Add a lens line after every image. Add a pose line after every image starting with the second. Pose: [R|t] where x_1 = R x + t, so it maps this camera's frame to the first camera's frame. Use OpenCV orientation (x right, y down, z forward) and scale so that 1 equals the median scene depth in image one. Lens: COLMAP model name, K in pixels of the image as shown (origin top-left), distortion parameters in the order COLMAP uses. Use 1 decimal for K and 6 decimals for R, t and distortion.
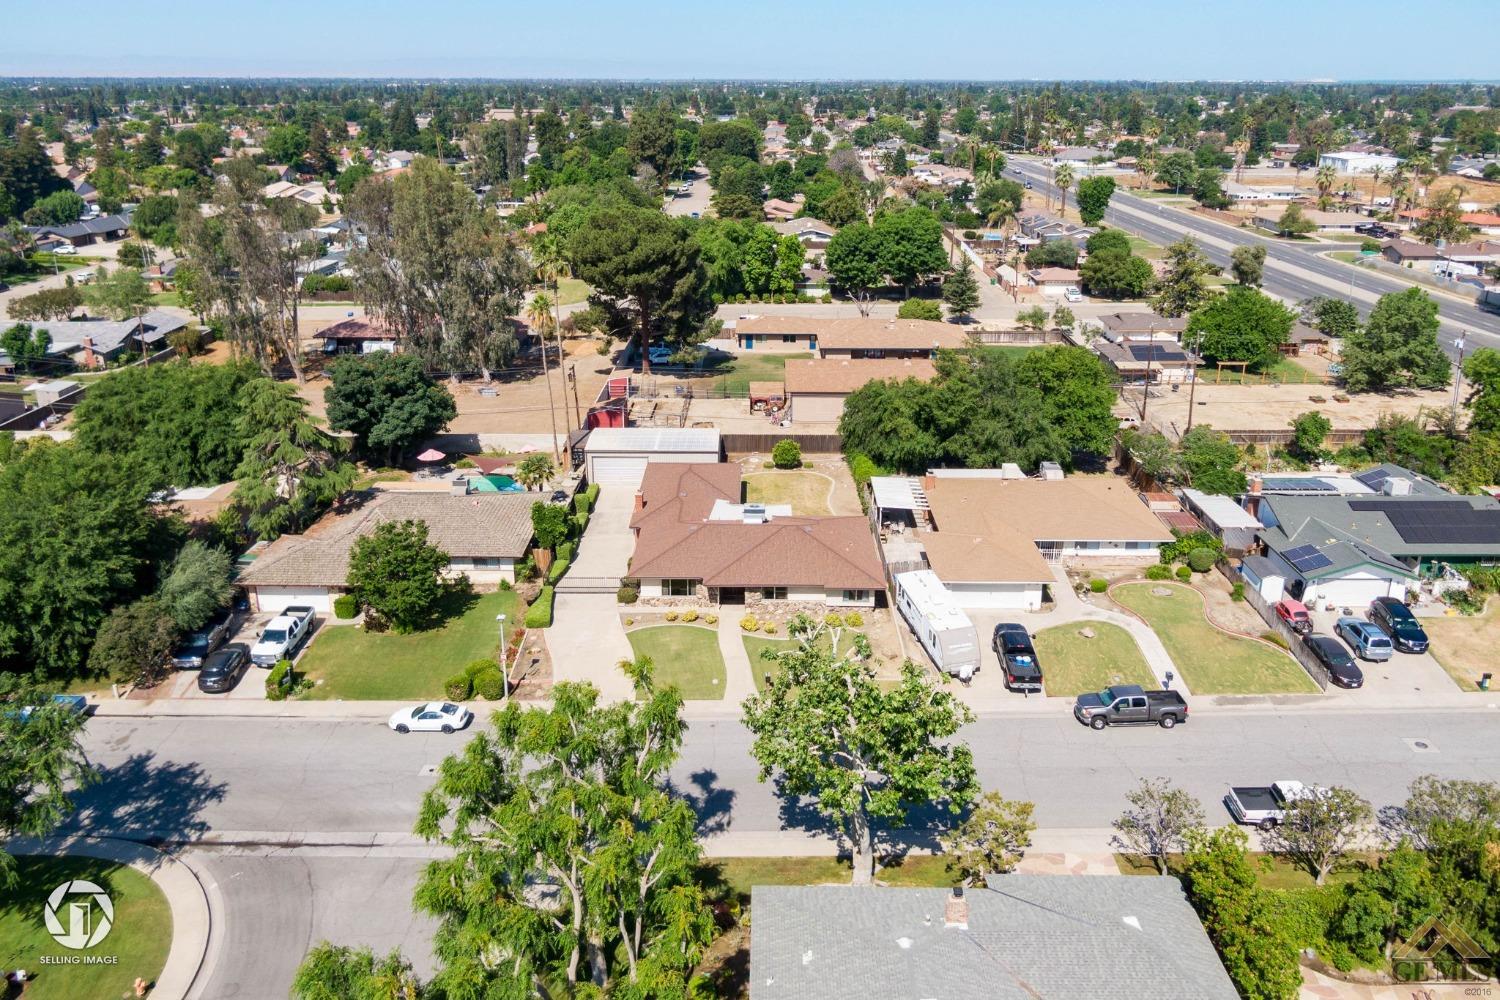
lens RADIAL K [[1106.8, 0, 746.6], [0, 1106.8, 425.4], [0, 0, 1]] dist [0.042066, -0.084769]
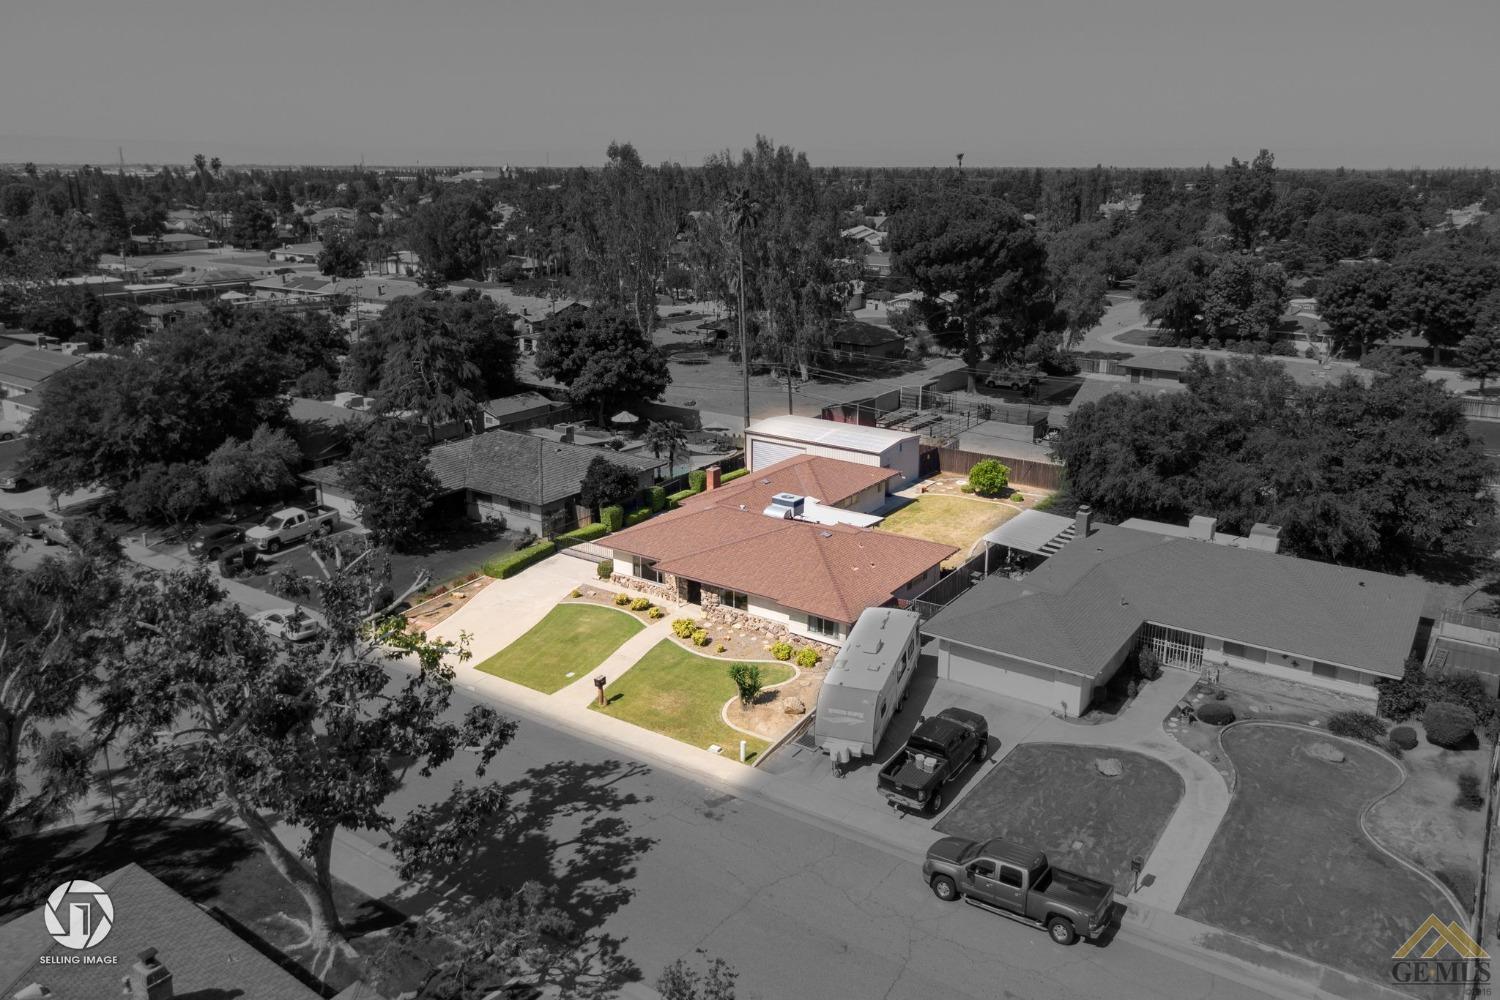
lens RADIAL K [[1106.8, 0, 746.6], [0, 1106.8, 425.4], [0, 0, 1]] dist [0.042066, -0.084769]
pose [[0.824797, 0.130360, -0.550196, 0.329477], [-0.171575, 0.984882, -0.023855, 0.038911], [0.538768, 0.114075, 0.834695, 0.274655]]
